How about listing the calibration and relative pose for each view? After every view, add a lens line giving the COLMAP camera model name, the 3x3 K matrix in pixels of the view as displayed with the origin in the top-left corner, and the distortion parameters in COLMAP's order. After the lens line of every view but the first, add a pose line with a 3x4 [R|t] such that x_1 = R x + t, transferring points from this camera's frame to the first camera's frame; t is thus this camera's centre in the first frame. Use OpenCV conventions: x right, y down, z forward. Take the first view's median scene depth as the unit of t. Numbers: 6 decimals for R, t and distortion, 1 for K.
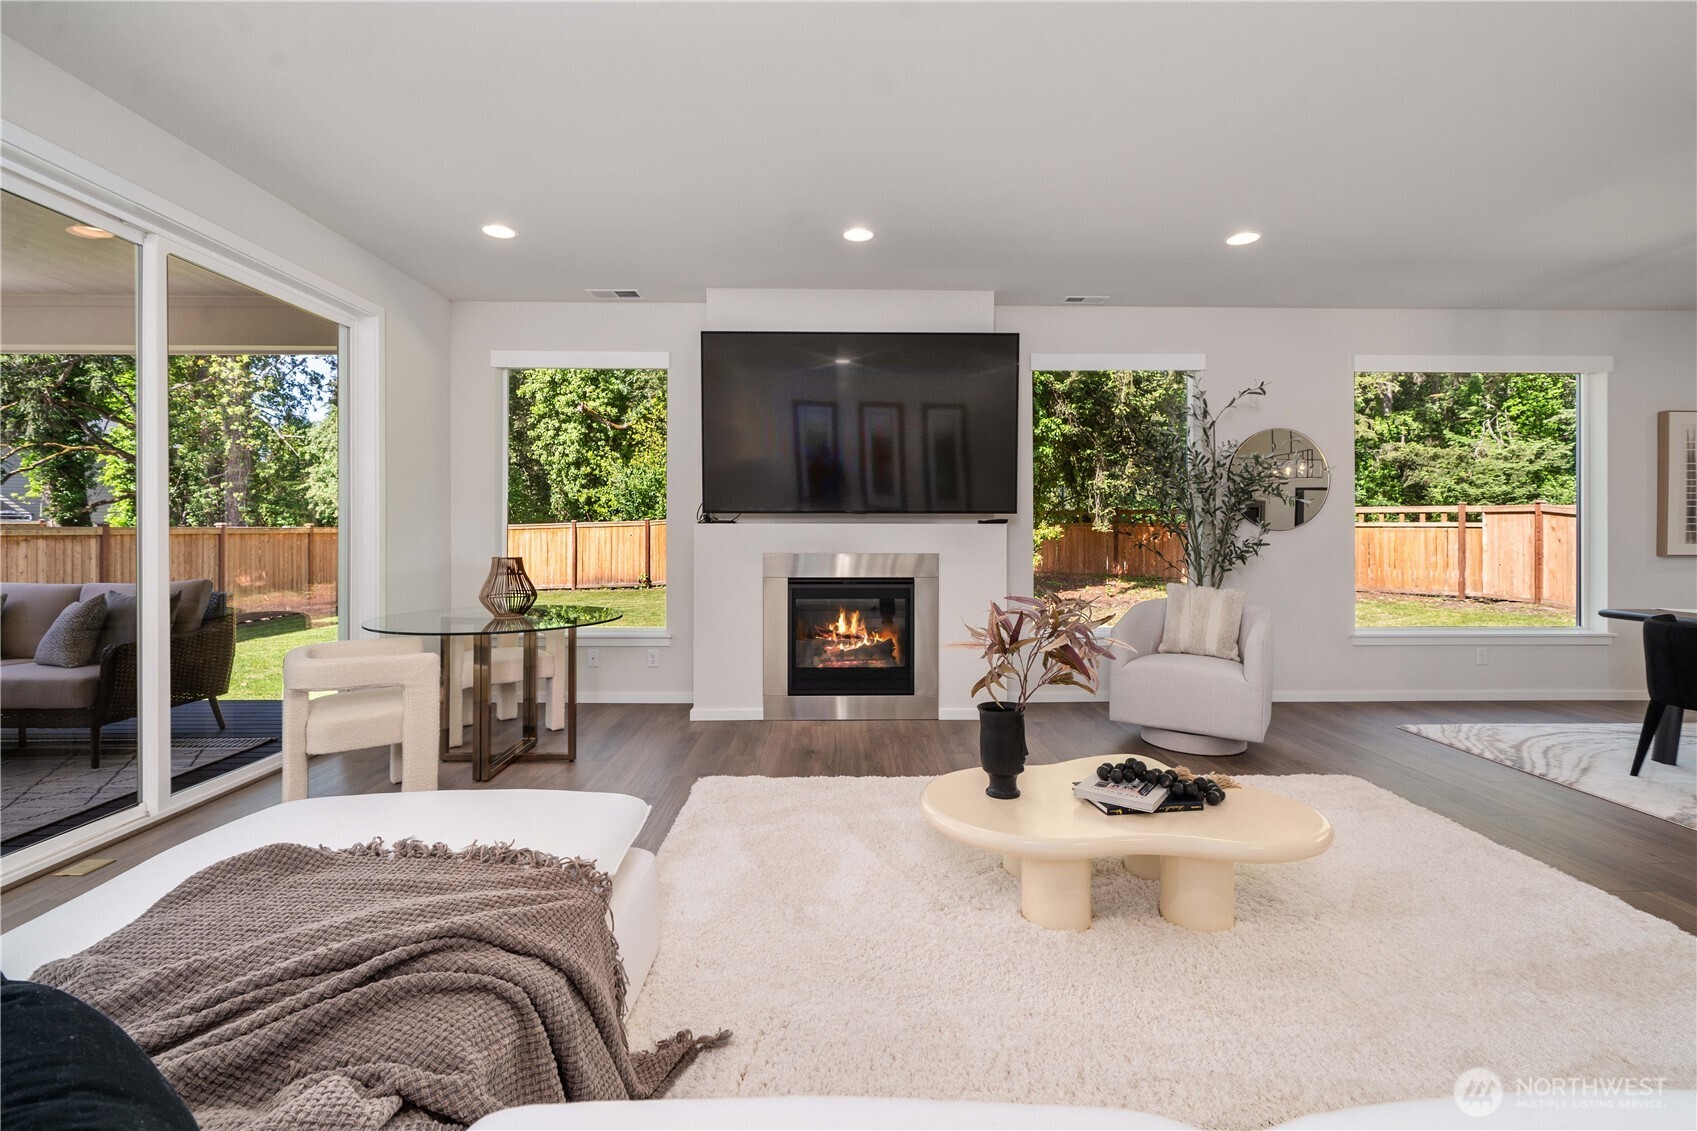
lens RADIAL K [[726.2, 0, 842.7], [0, 726.2, 536.8], [0, 0, 1]] dist [0.000603, -0.000002]
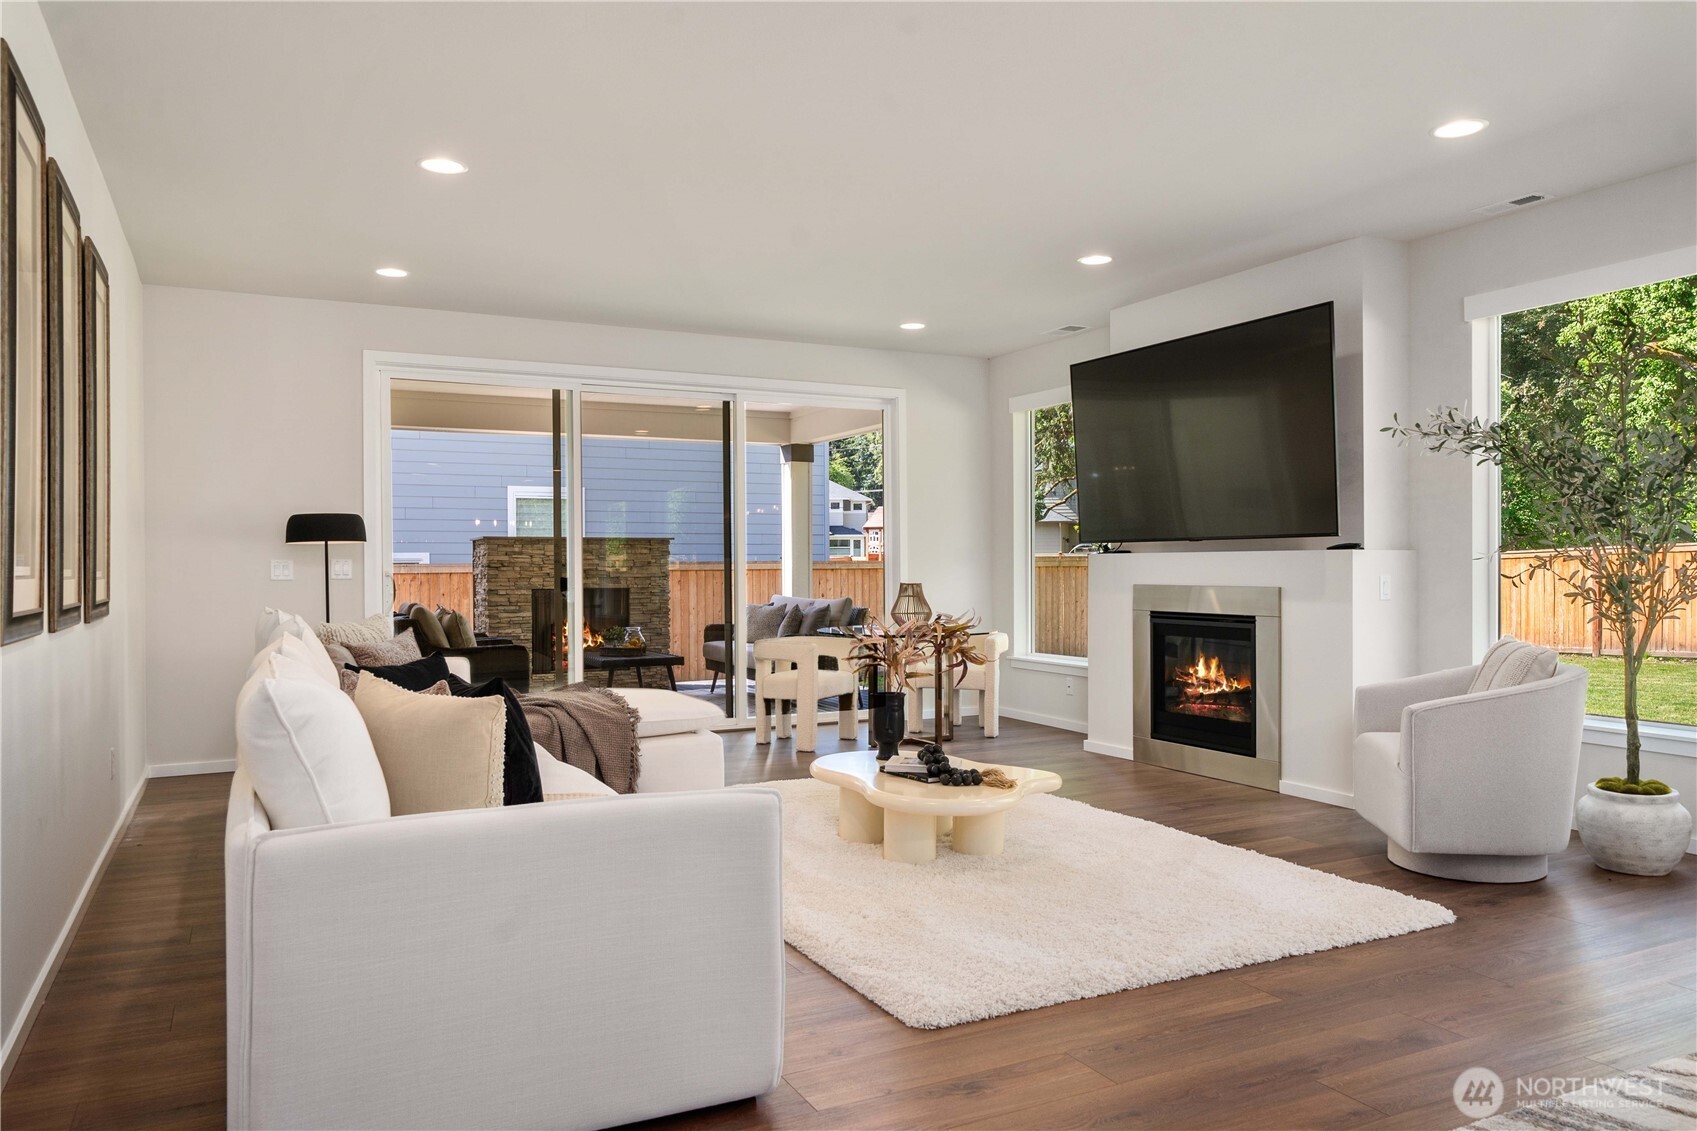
lens RADIAL K [[1181.2, 0, 848.5], [0, 1181.2, 566.7], [0, 0, 1]] dist [-0.001534, -0.000190]
pose [[0.443951, -0.002870, -0.896046, 1.098407], [-0.000361, 0.999994, -0.003382, 0.004164], [0.896051, 0.001825, 0.443948, -0.021347]]
